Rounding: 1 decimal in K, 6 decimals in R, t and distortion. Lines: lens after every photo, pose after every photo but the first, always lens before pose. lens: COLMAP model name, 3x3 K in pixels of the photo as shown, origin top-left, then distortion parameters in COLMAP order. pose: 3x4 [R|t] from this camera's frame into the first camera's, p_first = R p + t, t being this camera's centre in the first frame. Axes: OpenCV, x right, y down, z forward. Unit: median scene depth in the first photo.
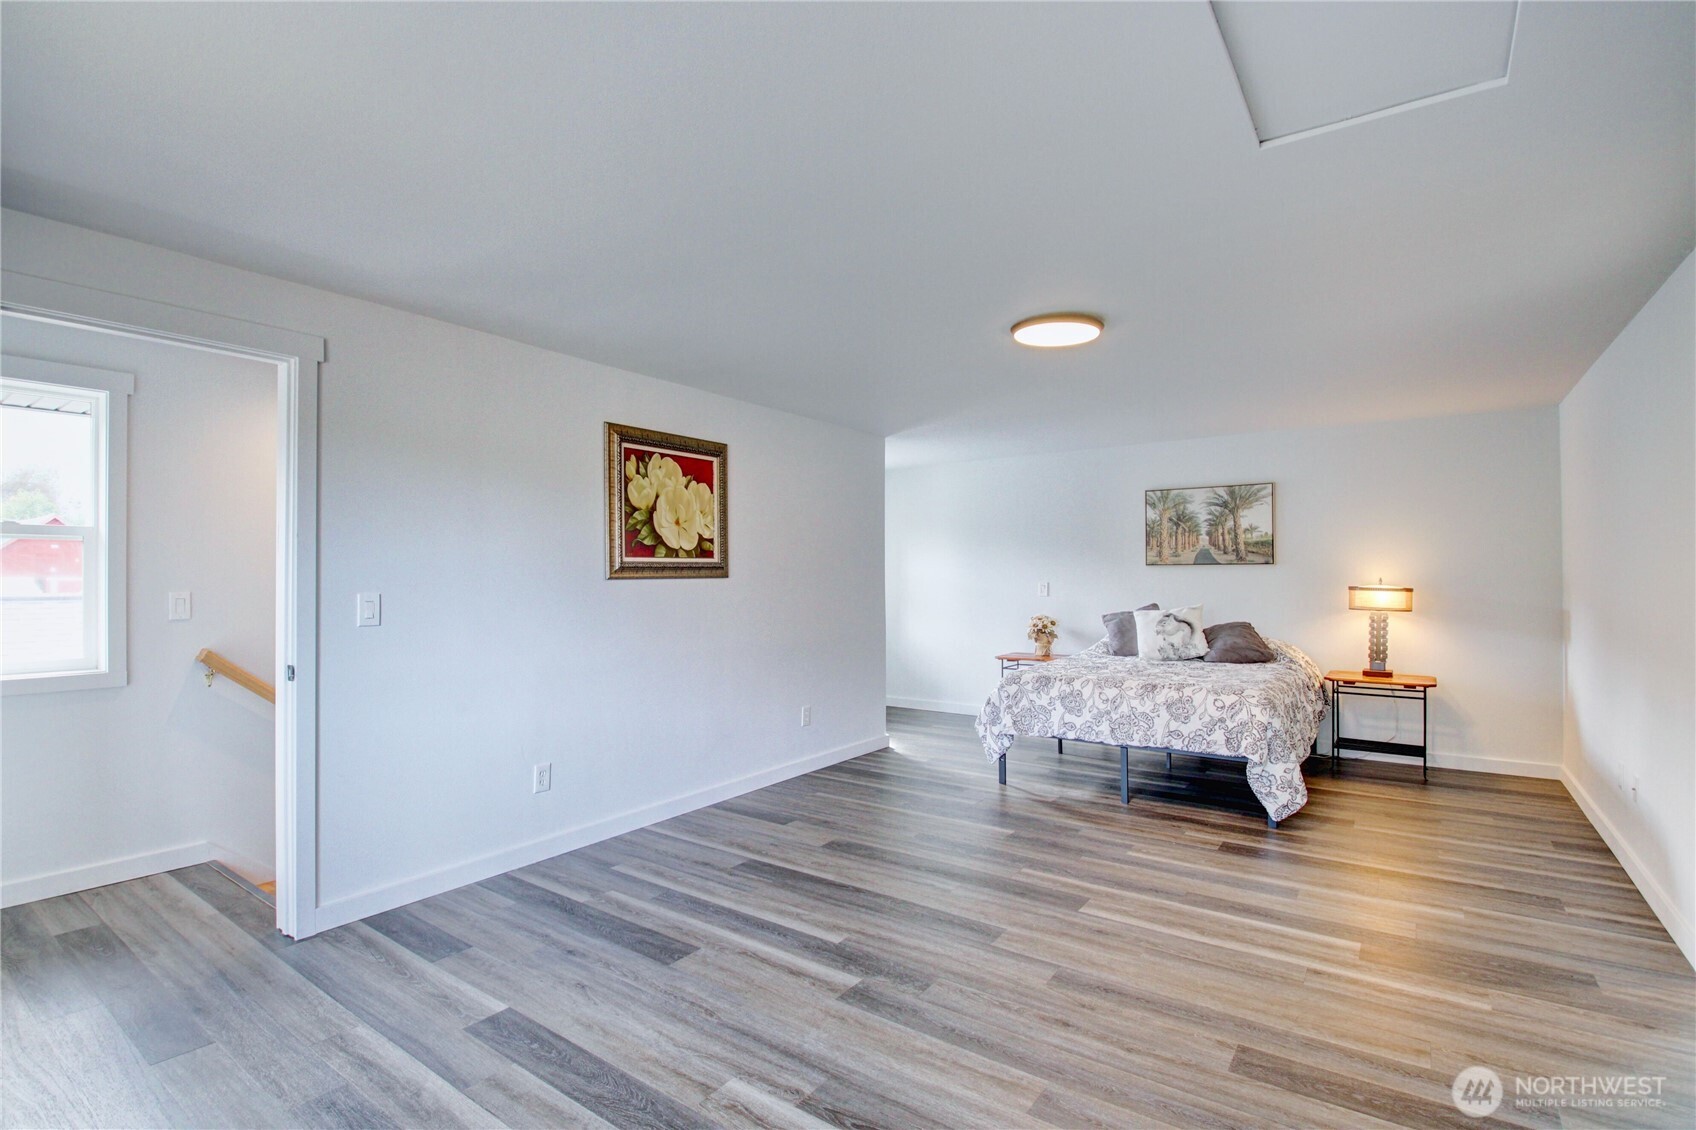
lens RADIAL K [[794.4, 0, 838.3], [0, 794.4, 568.8], [0, 0, 1]] dist [0.015221, -0.027346]
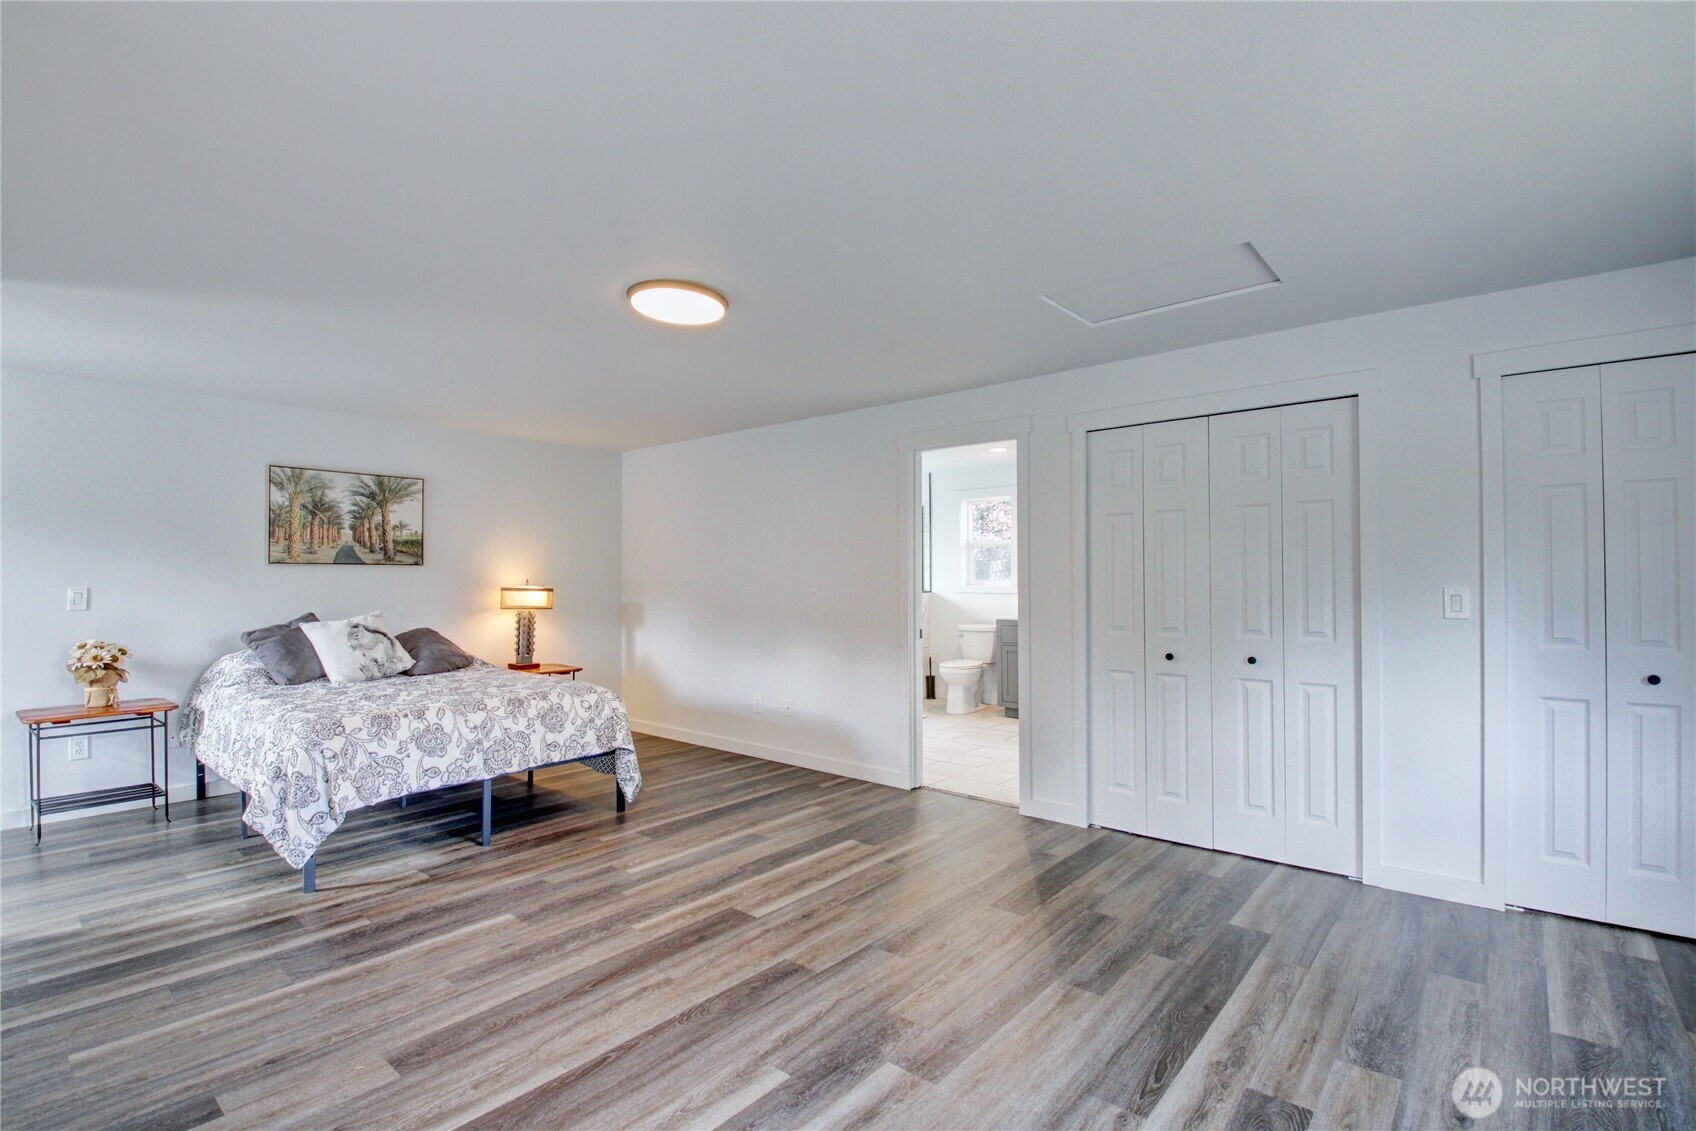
lens RADIAL K [[794.4, 0, 838.3], [0, 794.4, 569.3], [0, 0, 1]] dist [0.015221, -0.027346]
pose [[0.073724, 0.012818, 0.997196, -0.398876], [-0.007029, 0.999899, -0.012333, 0.007984], [-0.997254, -0.006100, 0.073807, 0.494091]]
